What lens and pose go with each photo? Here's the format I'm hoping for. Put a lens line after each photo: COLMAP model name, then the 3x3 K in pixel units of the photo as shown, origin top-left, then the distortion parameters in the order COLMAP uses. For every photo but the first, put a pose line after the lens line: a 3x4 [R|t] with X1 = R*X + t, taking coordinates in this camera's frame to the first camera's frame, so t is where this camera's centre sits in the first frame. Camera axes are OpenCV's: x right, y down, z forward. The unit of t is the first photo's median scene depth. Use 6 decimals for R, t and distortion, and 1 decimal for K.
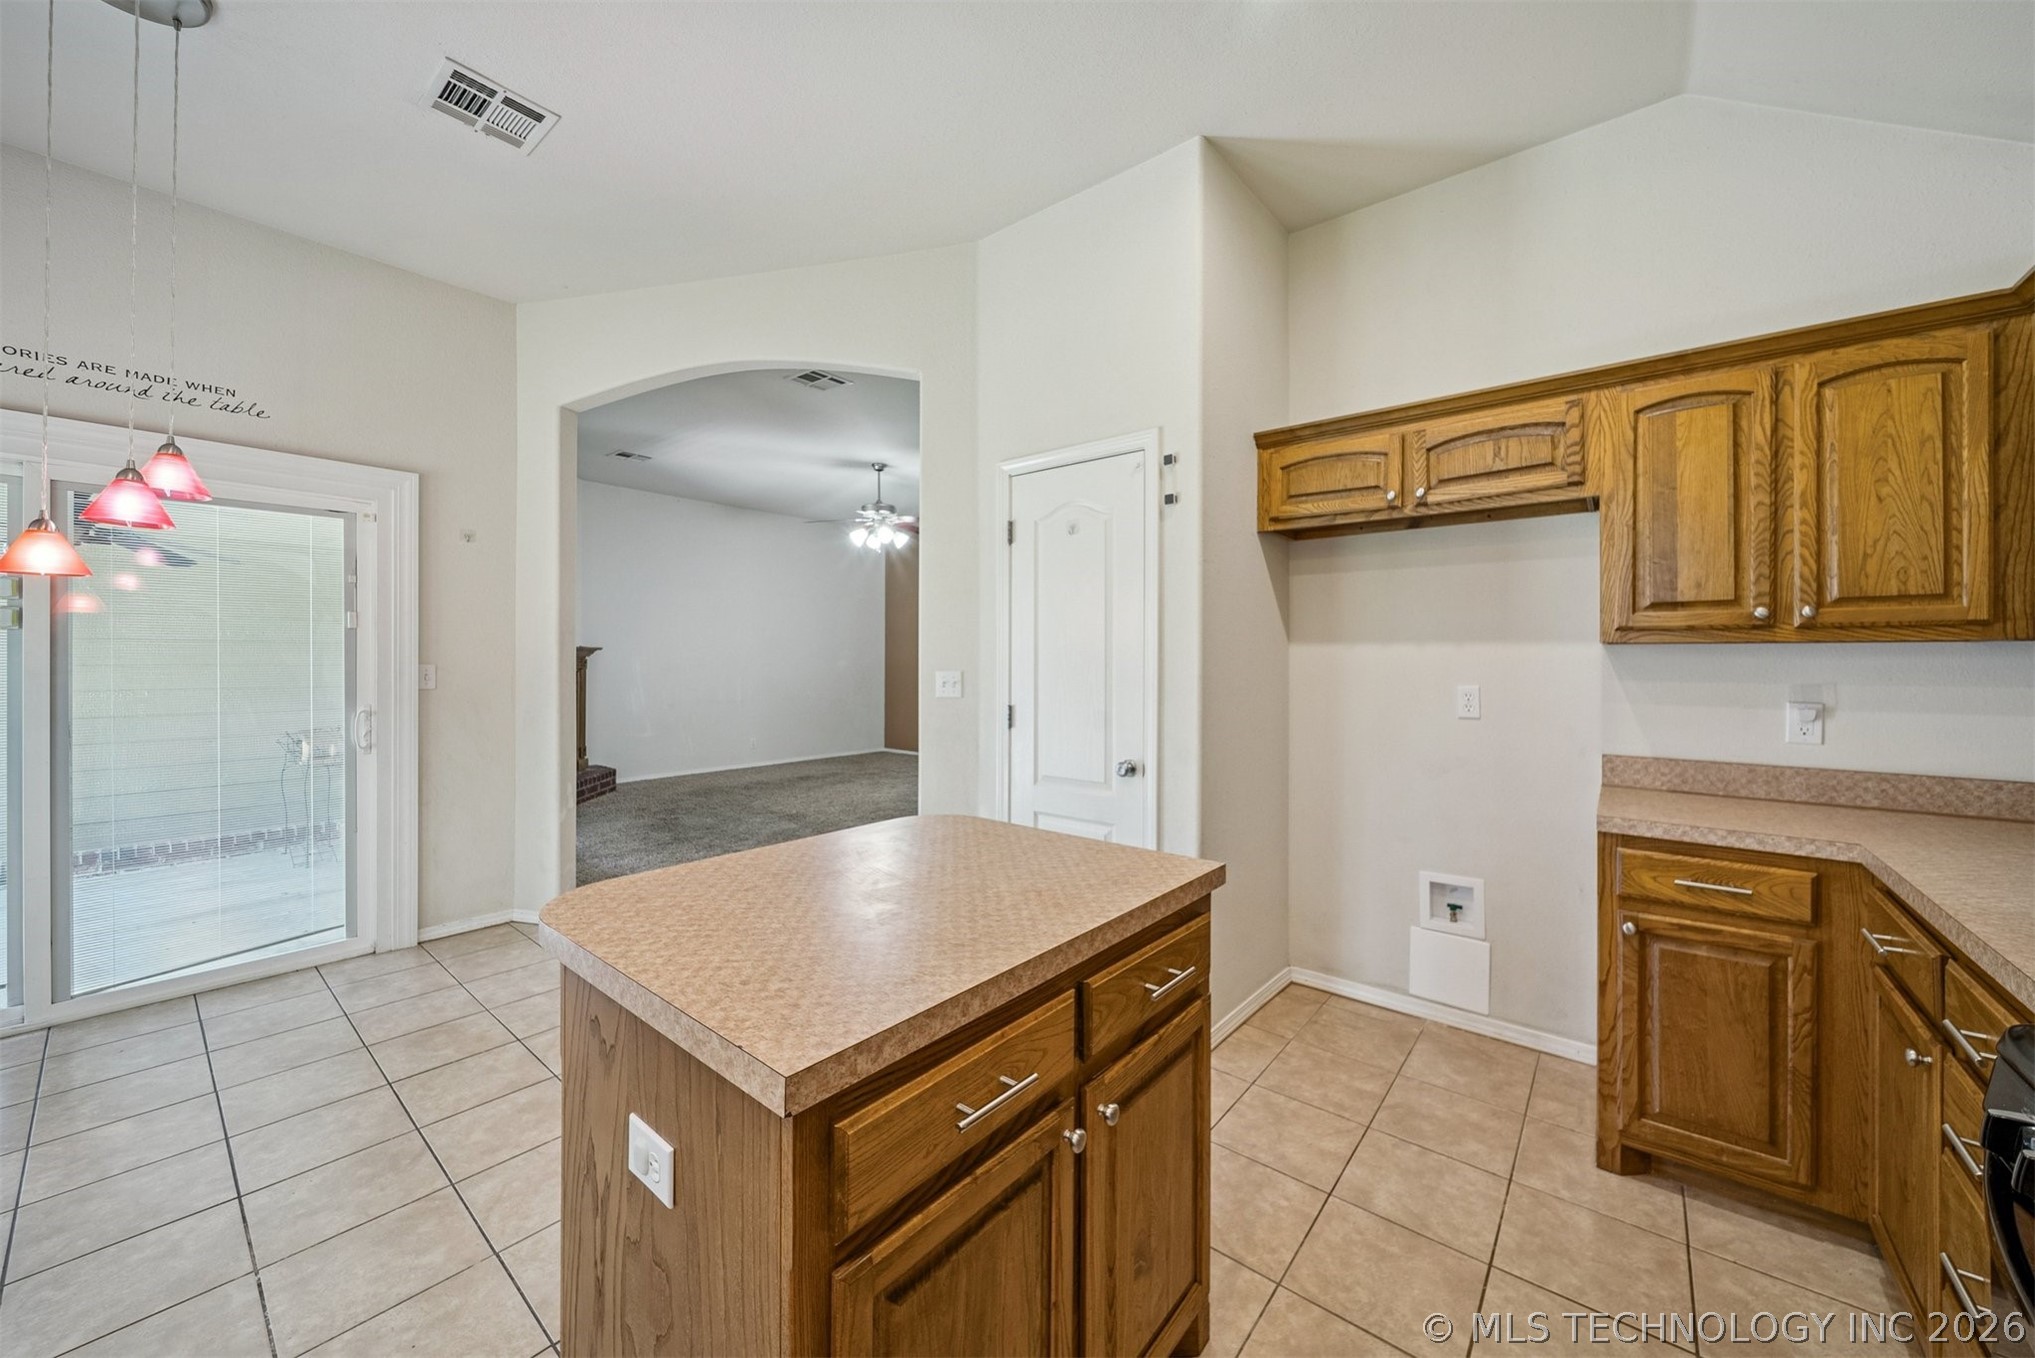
lens RADIAL K [[736.0, 0, 1030.5], [0, 736.0, 657.2], [0, 0, 1]] dist [-0.002563, -0.000221]
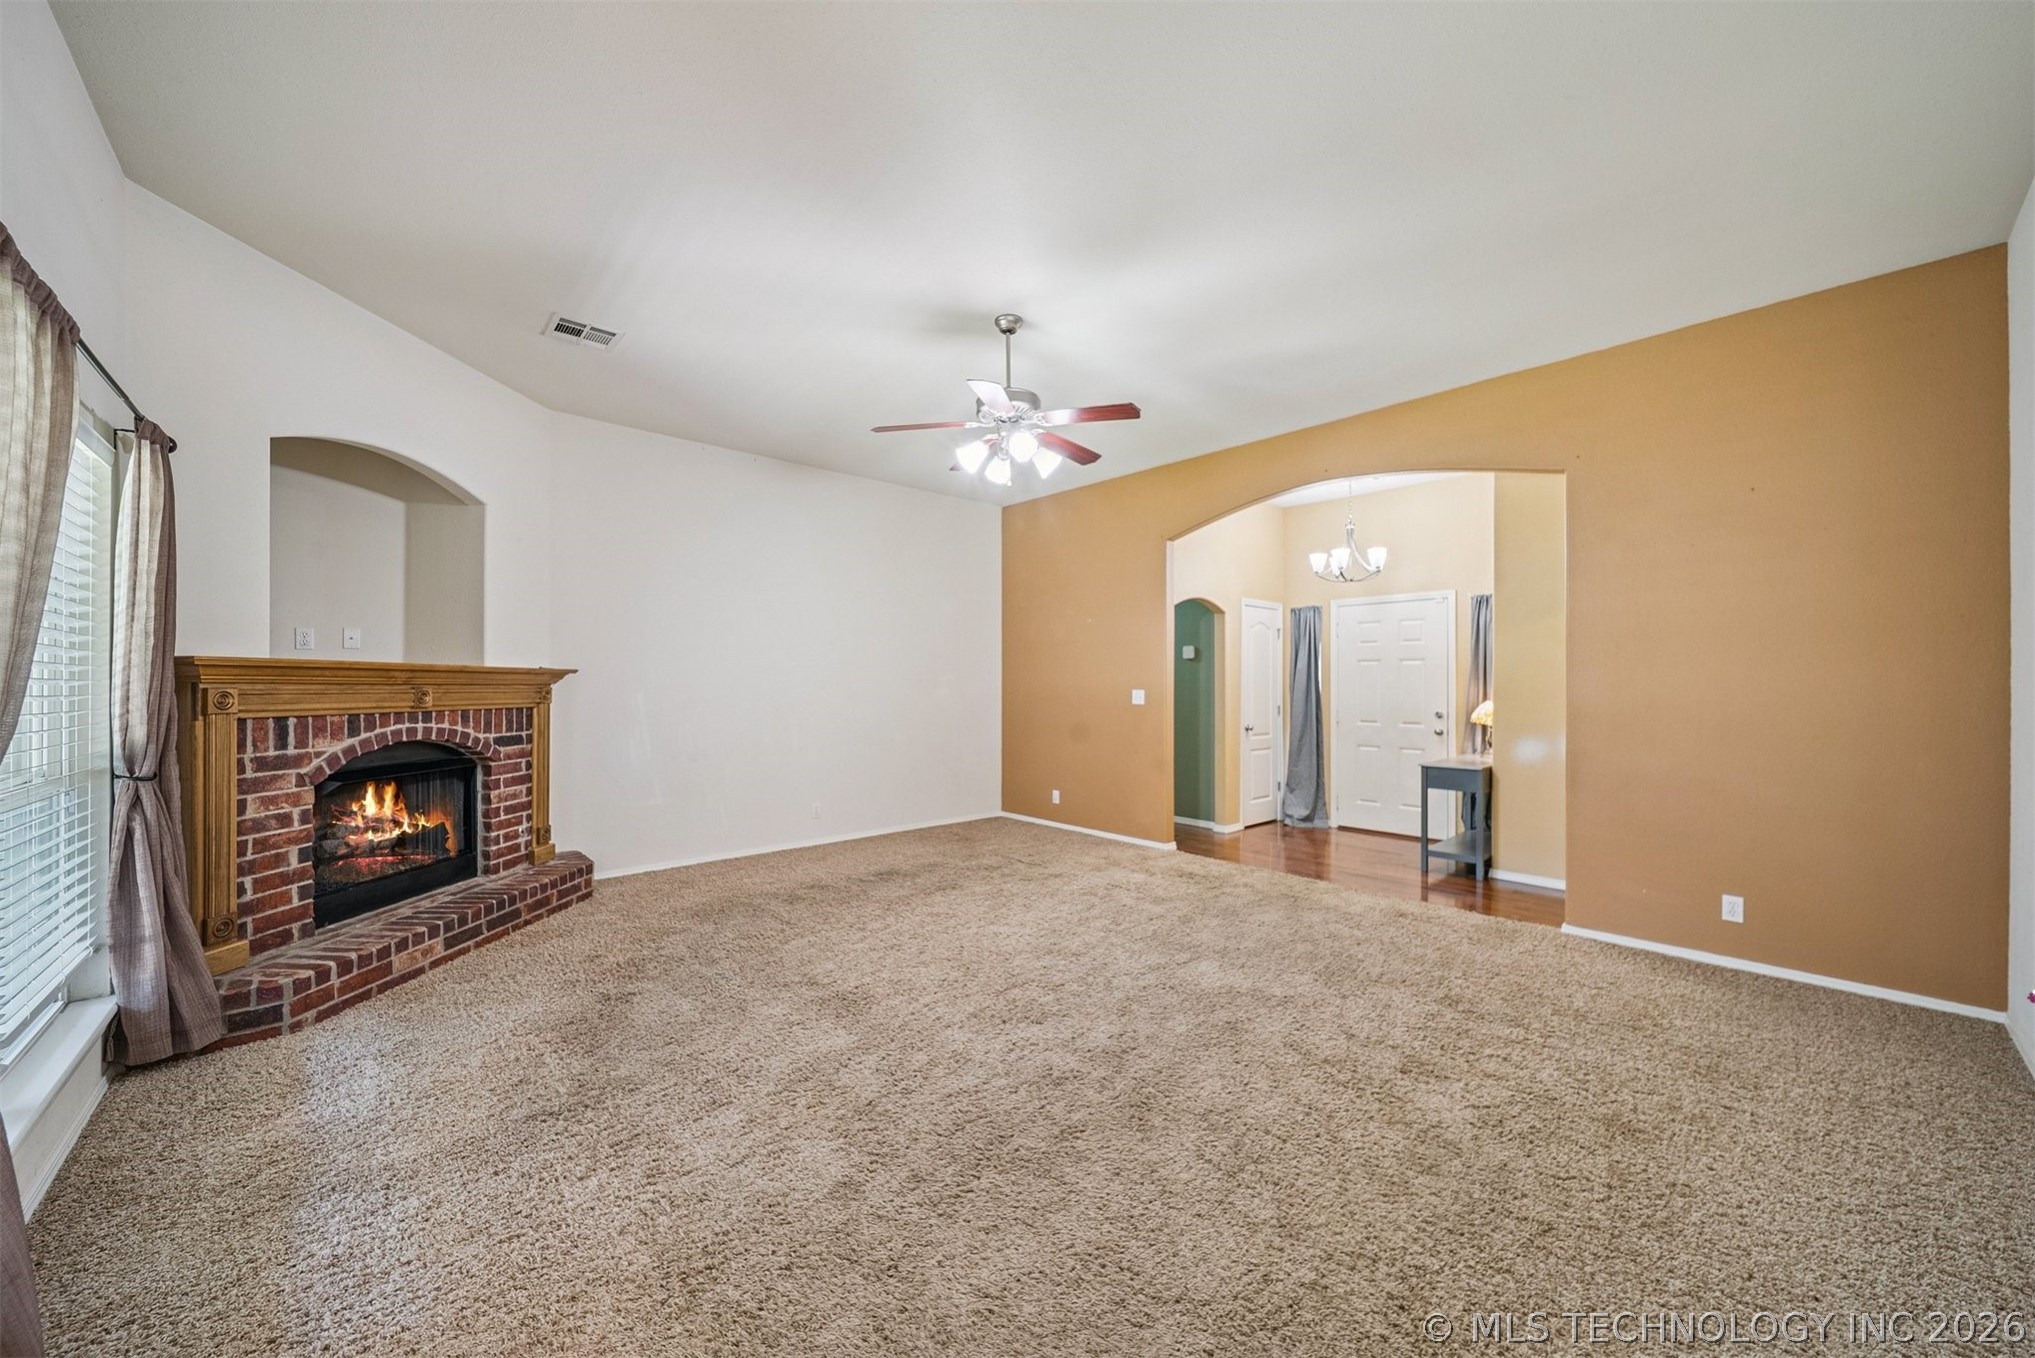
lens RADIAL K [[734.7, 0, 1017.7], [0, 734.7, 684.4], [0, 0, 1]] dist [-0.000119, -0.000287]
pose [[0.988713, -0.003965, -0.149768, -0.333679], [0.004181, 0.999991, 0.001133, 0.002285], [0.149762, -0.001747, 0.988721, 1.315010]]
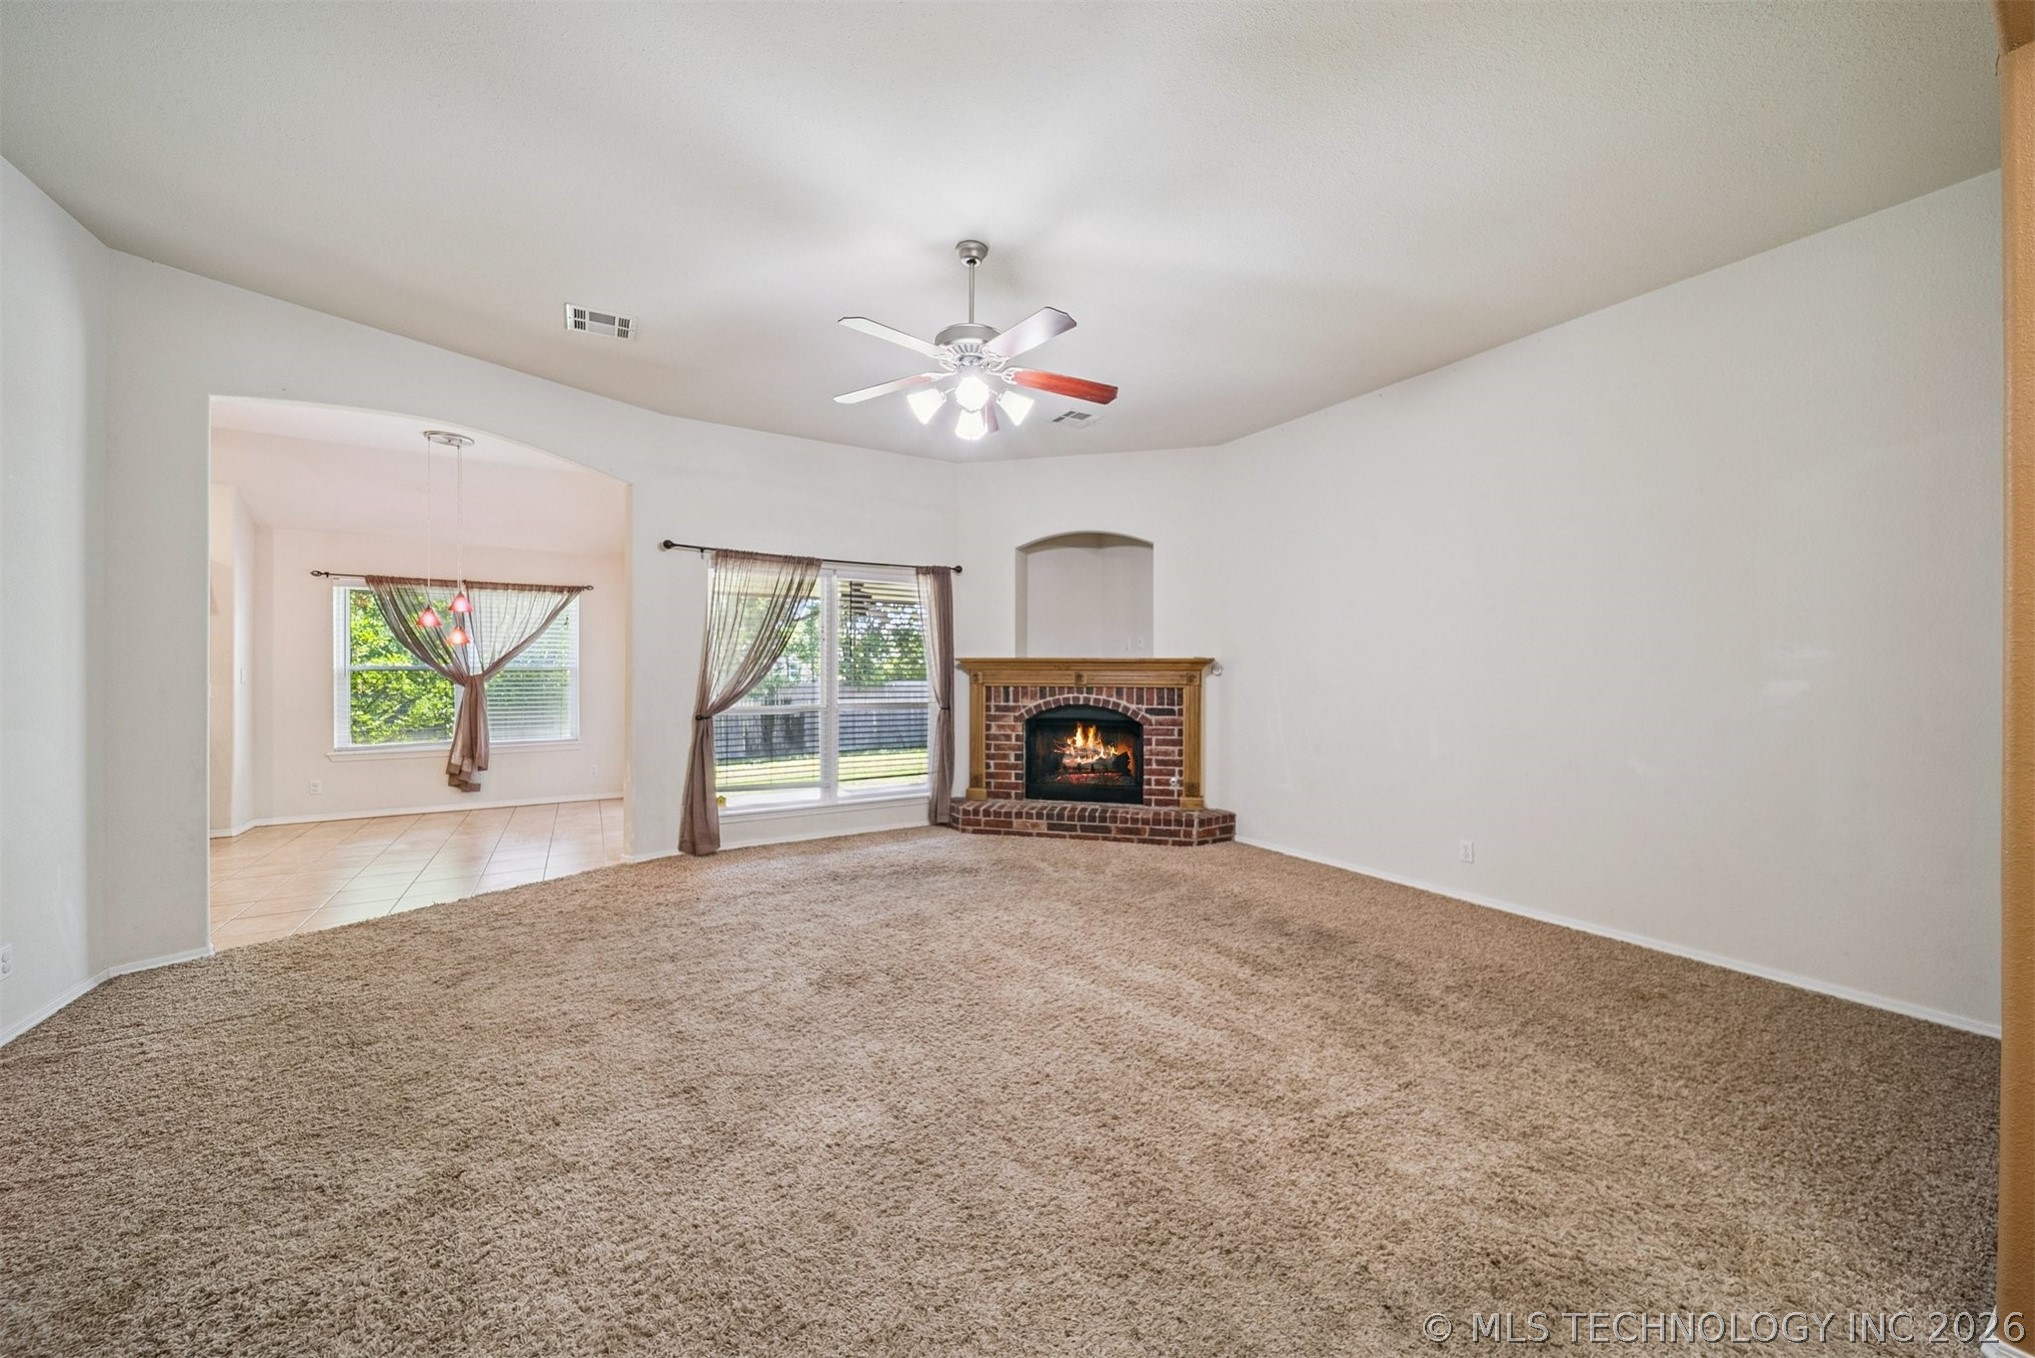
lens RADIAL K [[730.0, 0, 1021.5], [0, 730.0, 674.1], [0, 0, 1]] dist [-0.000847, -0.000142]
pose [[-0.336896, -0.000690, -0.941542, 0.601867], [-0.001149, 0.999999, -0.000321, 0.012467], [0.941541, 0.000973, -0.336896, 3.275039]]
